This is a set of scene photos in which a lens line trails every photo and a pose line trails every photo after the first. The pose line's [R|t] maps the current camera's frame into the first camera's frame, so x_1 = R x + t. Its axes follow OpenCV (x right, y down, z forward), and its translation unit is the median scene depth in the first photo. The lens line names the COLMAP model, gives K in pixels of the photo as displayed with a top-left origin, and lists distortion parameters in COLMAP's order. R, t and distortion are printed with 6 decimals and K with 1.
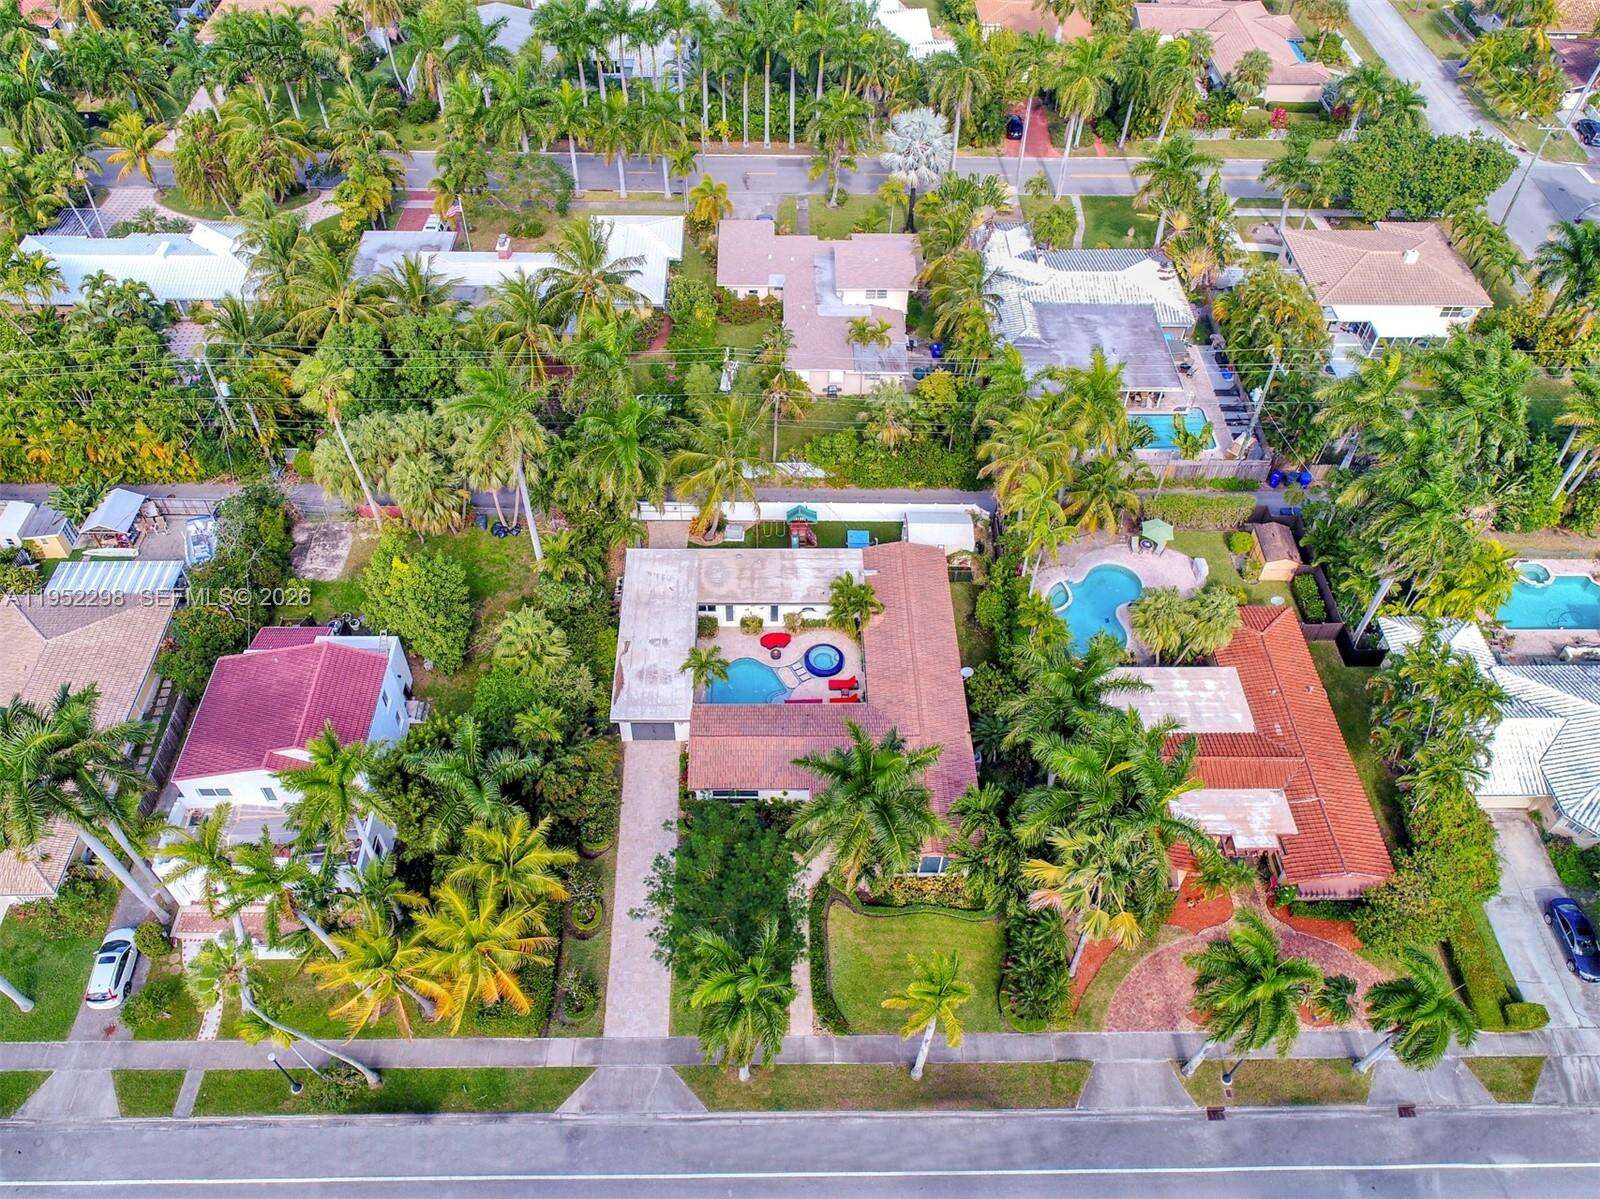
lens RADIAL K [[1209.1, 0, 800.0], [0, 1209.1, 599.5], [0, 0, 1]] dist [-0.000659, -0.002977]
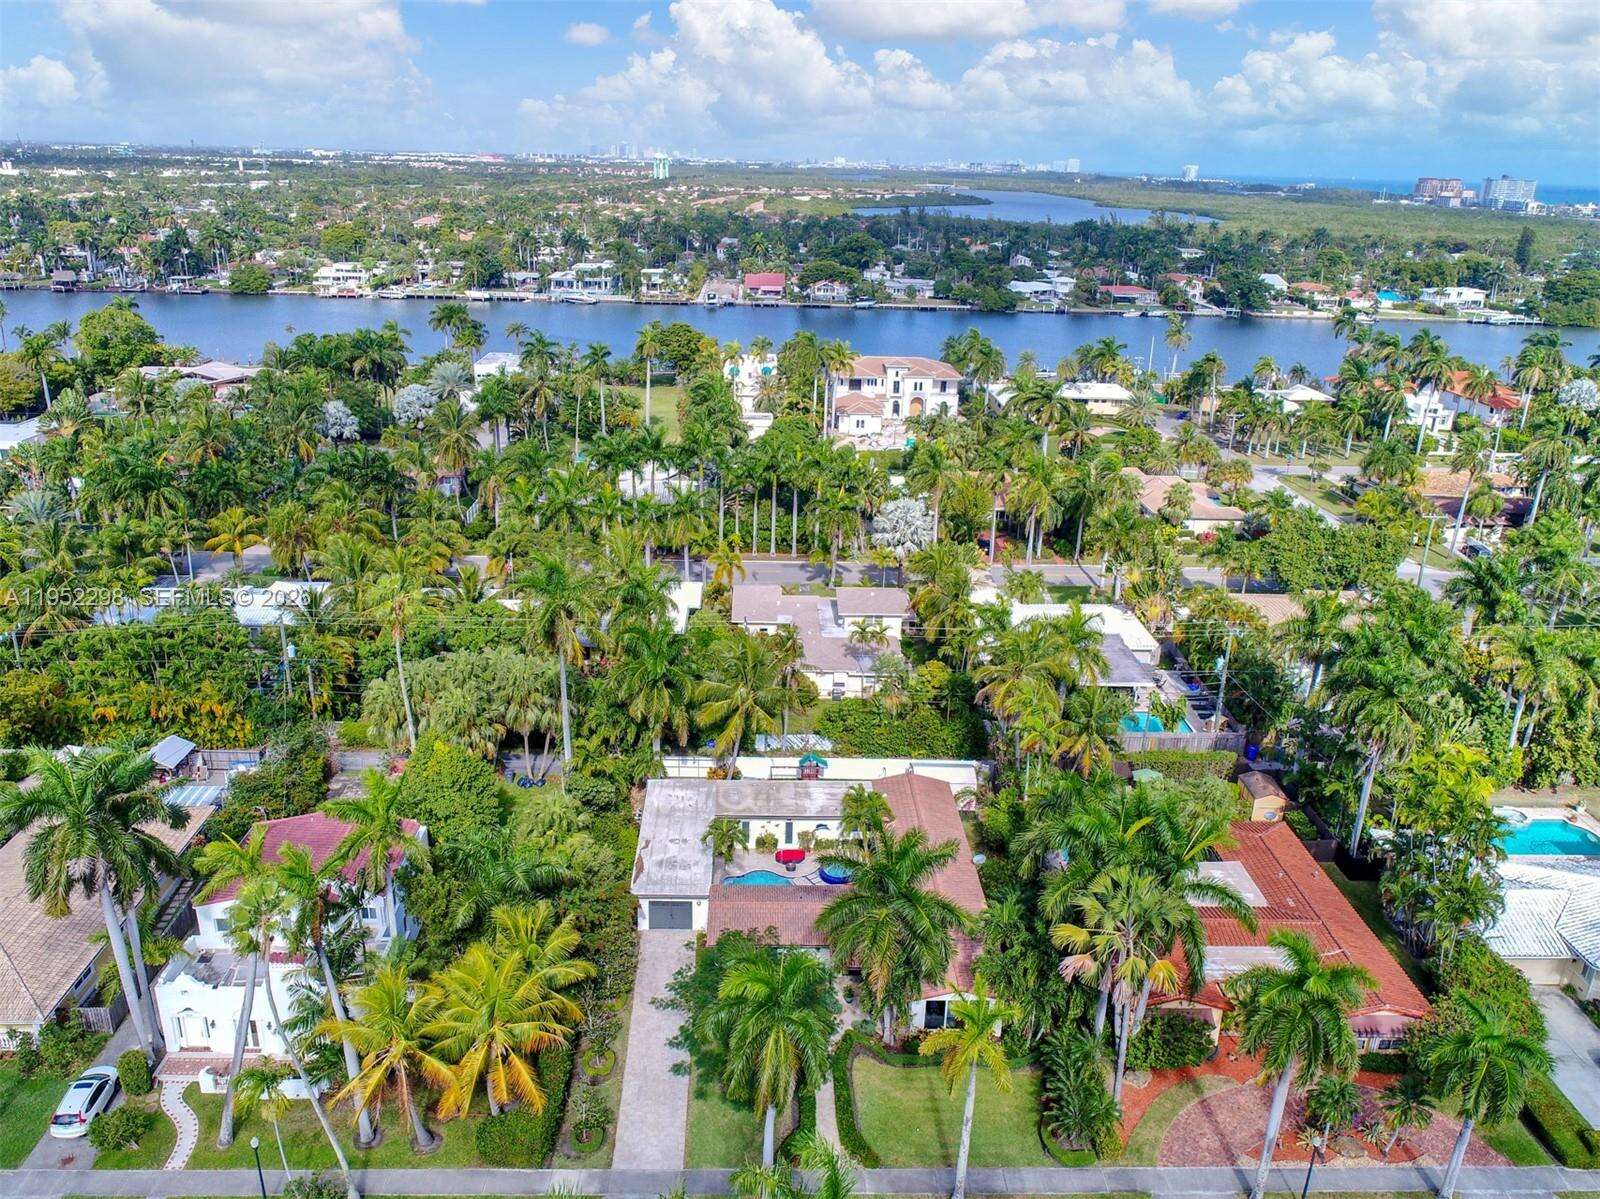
lens RADIAL K [[1209.1, 0, 800.0], [0, 1209.1, 599.5], [0, 0, 1]] dist [-0.000659, -0.002977]
pose [[0.999906, 0.000306, 0.013677, -0.026074], [0.006205, 0.880863, -0.473331, 0.326265], [-0.012192, 0.473371, 0.880779, -0.004967]]
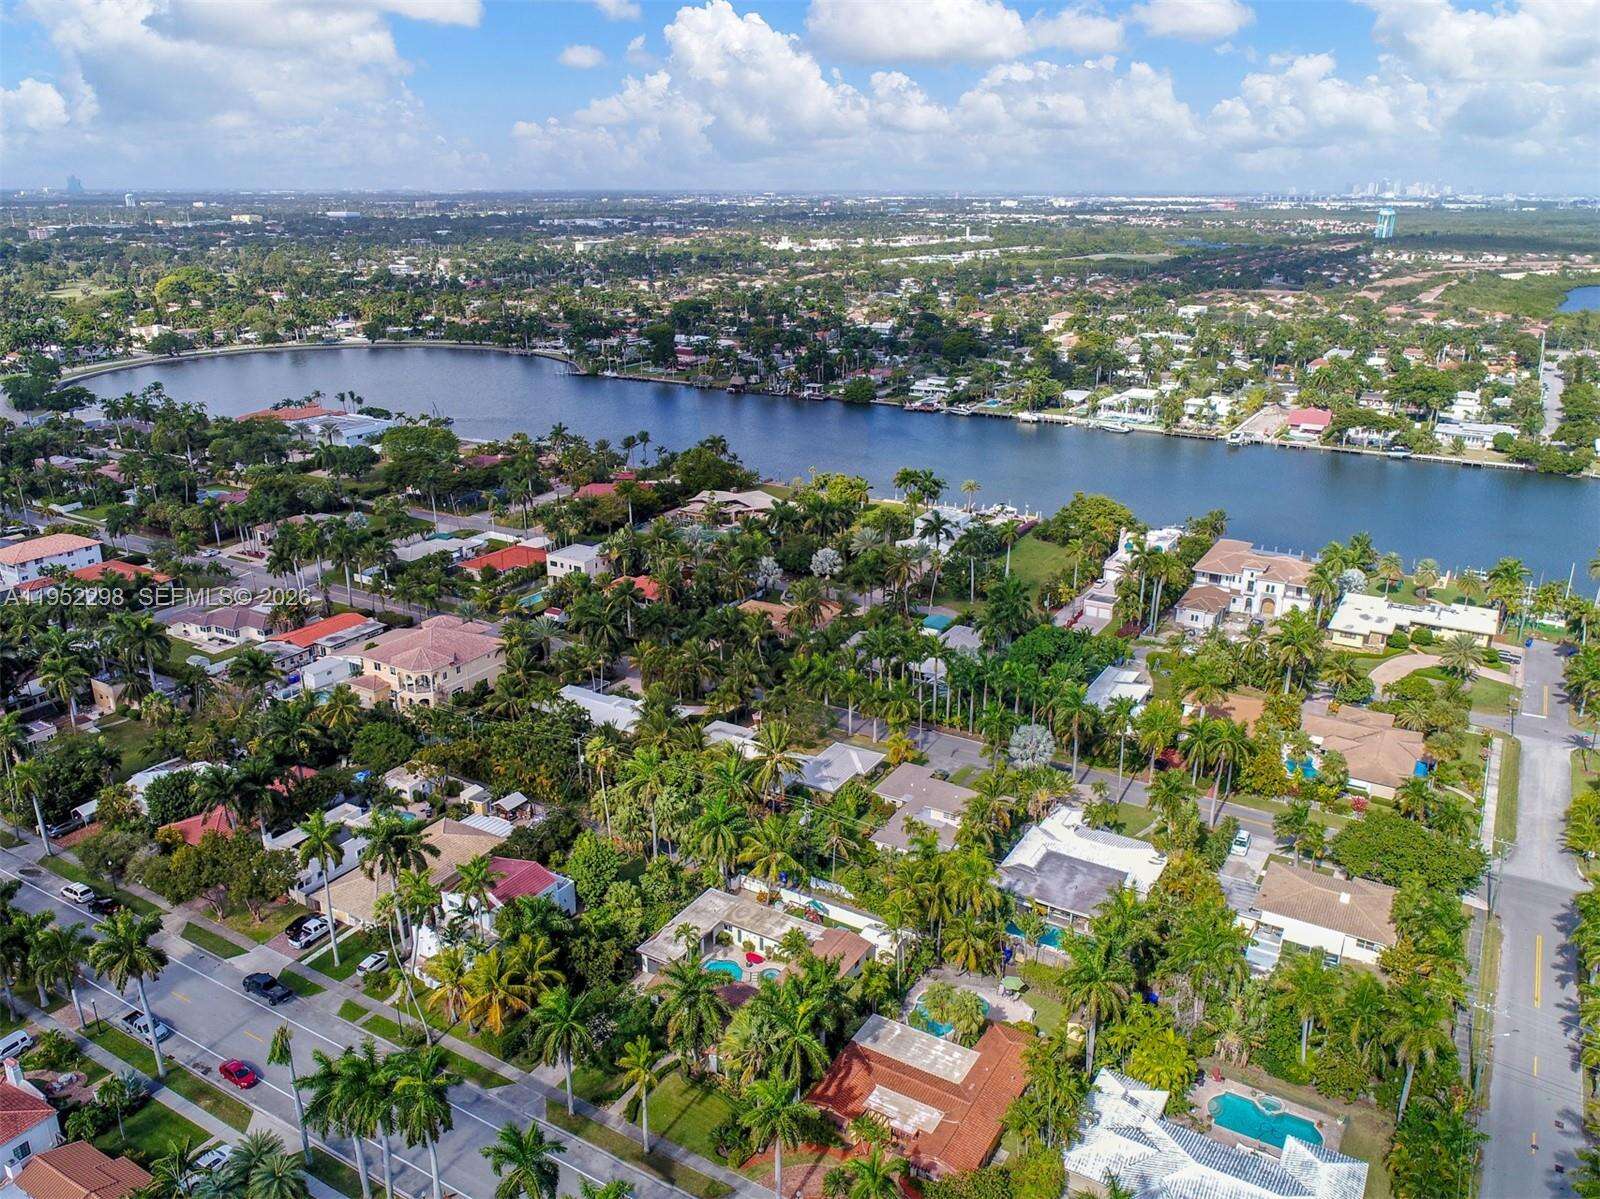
lens RADIAL K [[1209.1, 0, 800.0], [0, 1209.1, 599.5], [0, 0, 1]] dist [-0.000659, -0.002977]
pose [[0.847178, 0.156296, -0.507800, 0.806353], [-0.387368, 0.835840, -0.388995, 0.245513], [0.363641, 0.526254, 0.768649, -0.528806]]
